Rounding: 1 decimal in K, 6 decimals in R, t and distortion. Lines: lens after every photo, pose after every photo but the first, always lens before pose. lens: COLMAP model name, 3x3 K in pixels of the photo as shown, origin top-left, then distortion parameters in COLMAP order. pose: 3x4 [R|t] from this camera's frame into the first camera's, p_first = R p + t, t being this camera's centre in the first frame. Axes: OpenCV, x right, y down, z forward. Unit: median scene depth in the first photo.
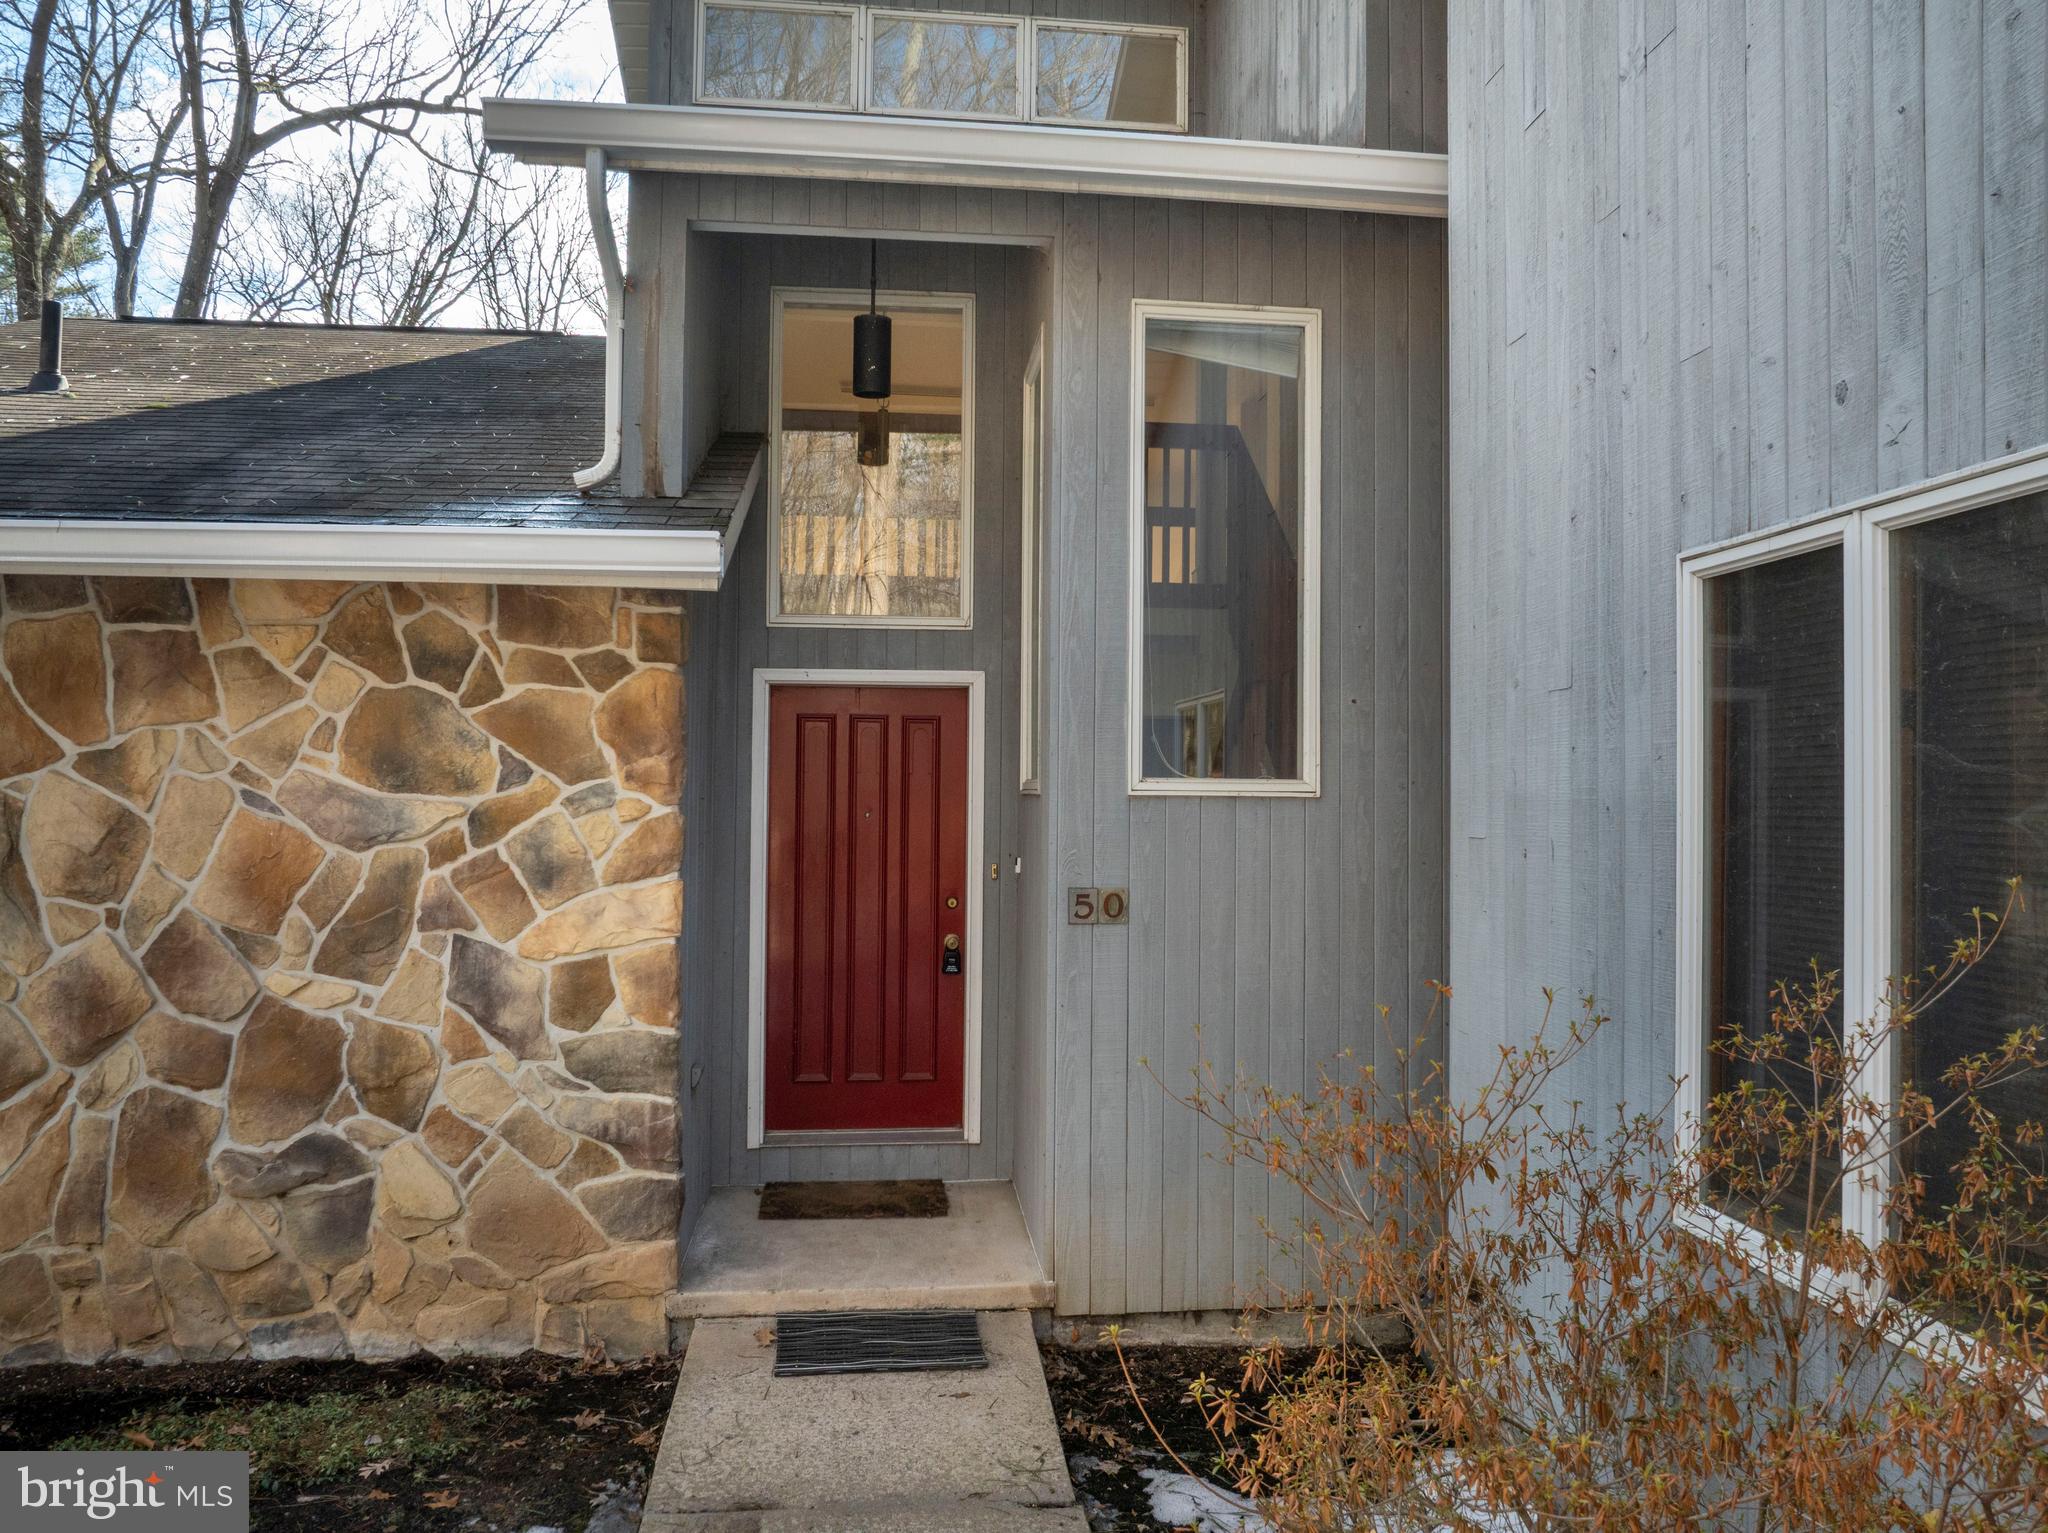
lens RADIAL K [[1455.0, 0, 1020.2], [0, 1455.0, 735.4], [0, 0, 1]] dist [-0.062633, 0.000974]
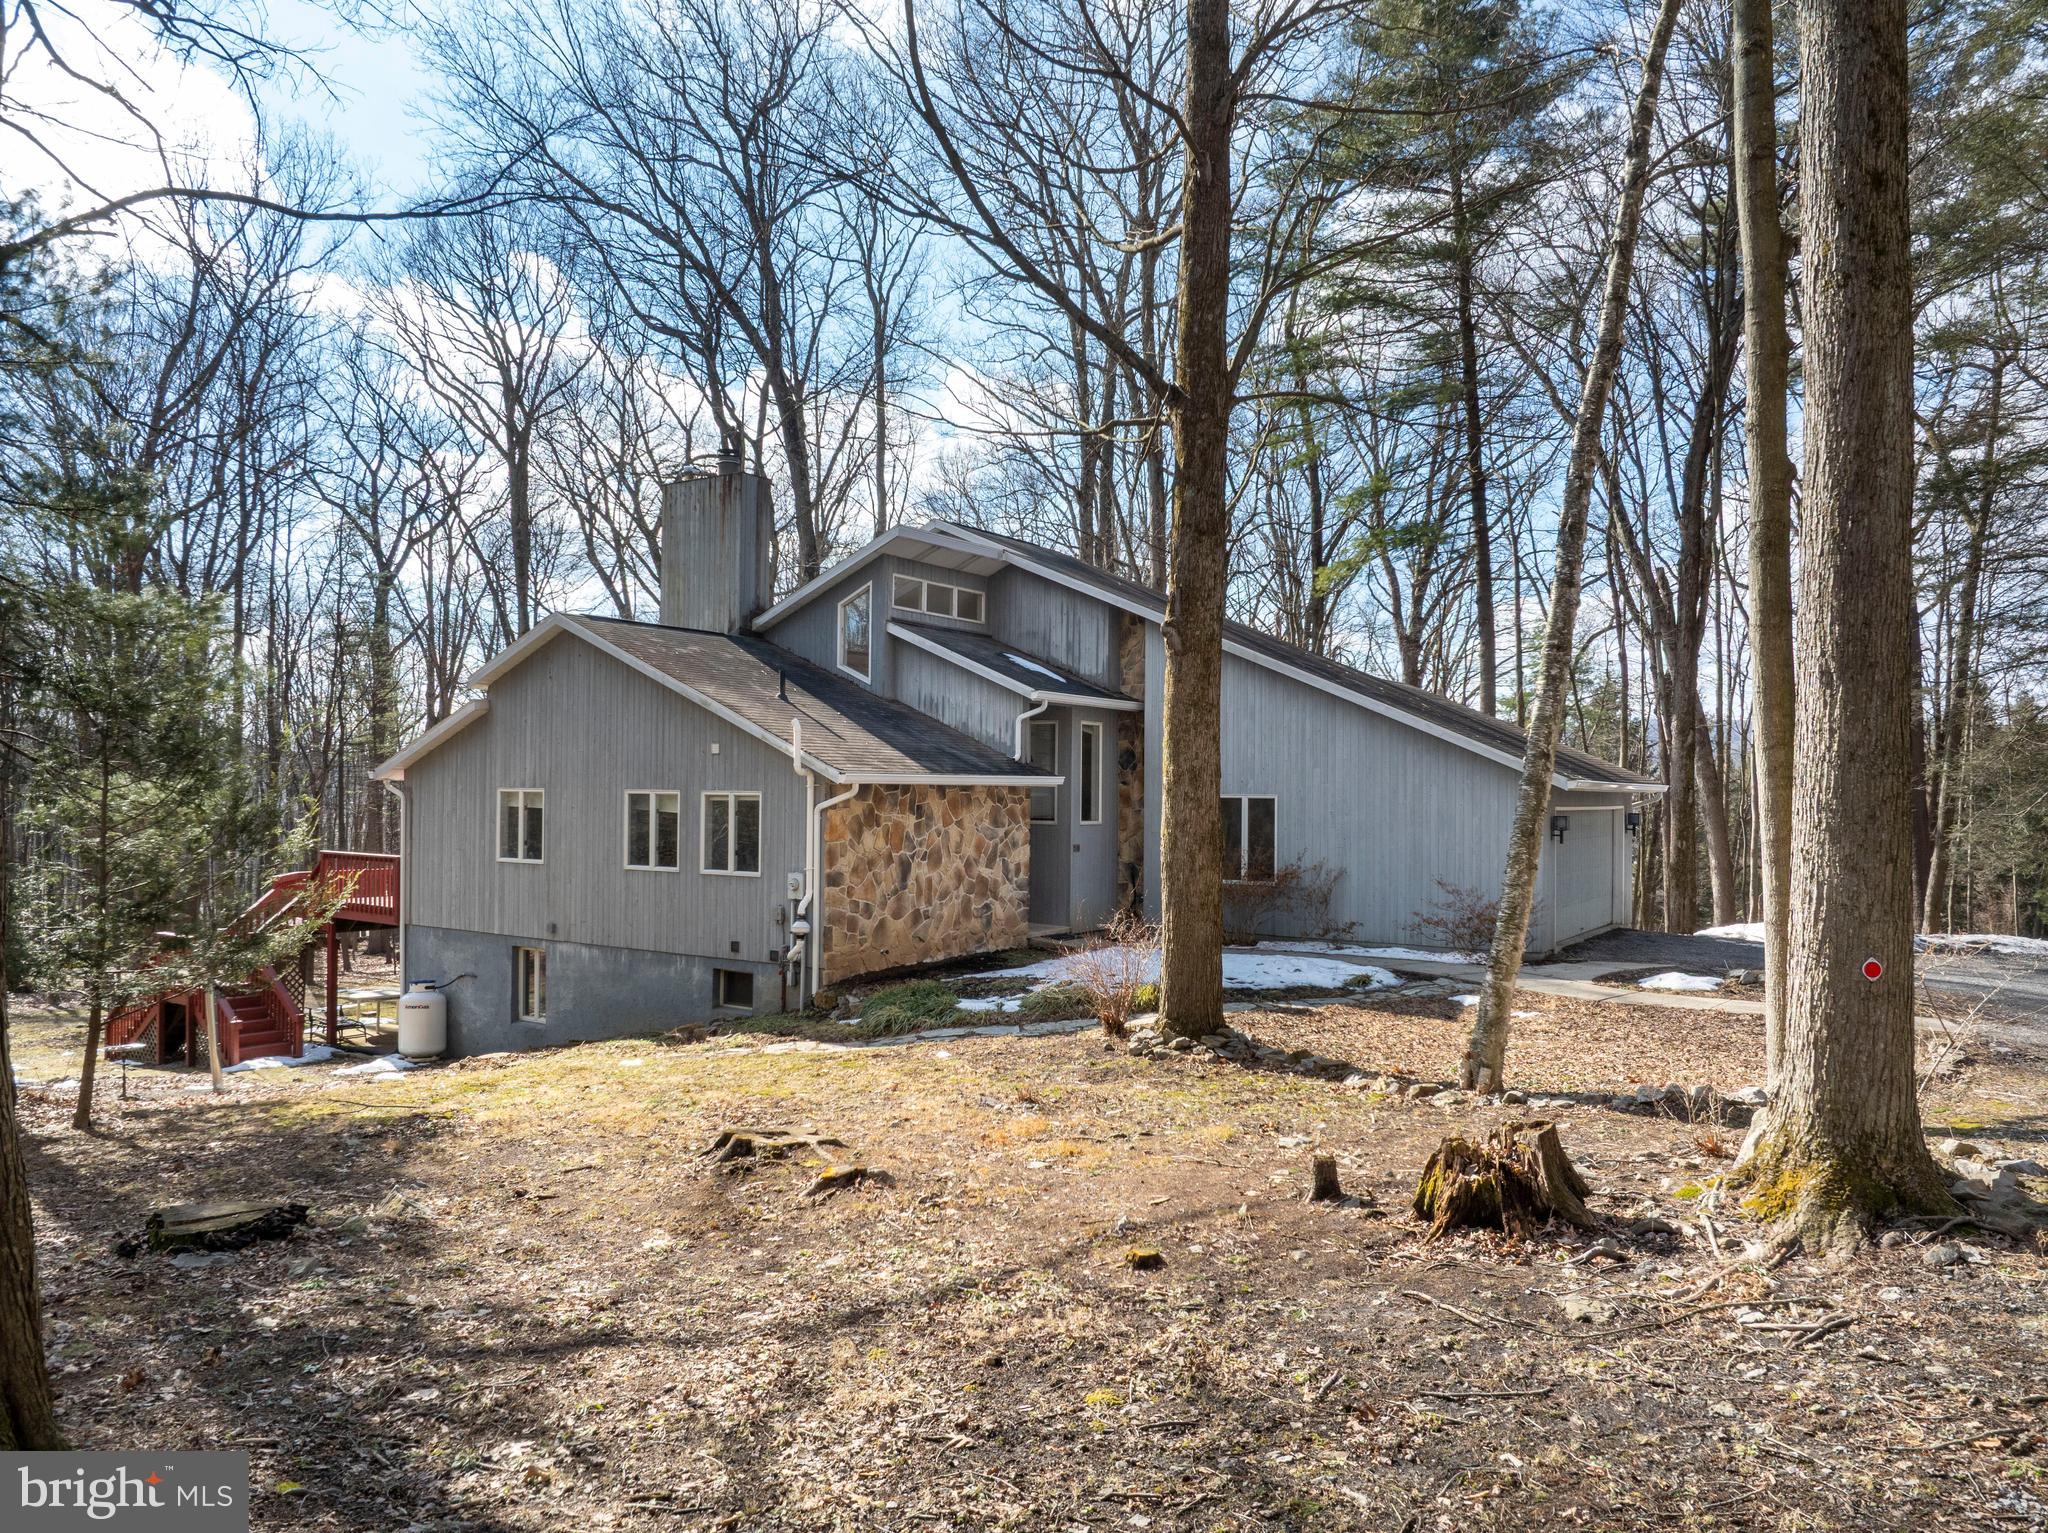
lens RADIAL K [[1445.4, 0, 1024.0], [0, 1445.4, 766.5], [0, 0, 1]] dist [-0.060894, 0.040872]
pose [[0.660570, 0.009375, 0.750706, -3.854344], [-0.018518, 0.999821, 0.003809, -0.175958], [-0.750536, -0.016418, 0.660625, -2.125556]]
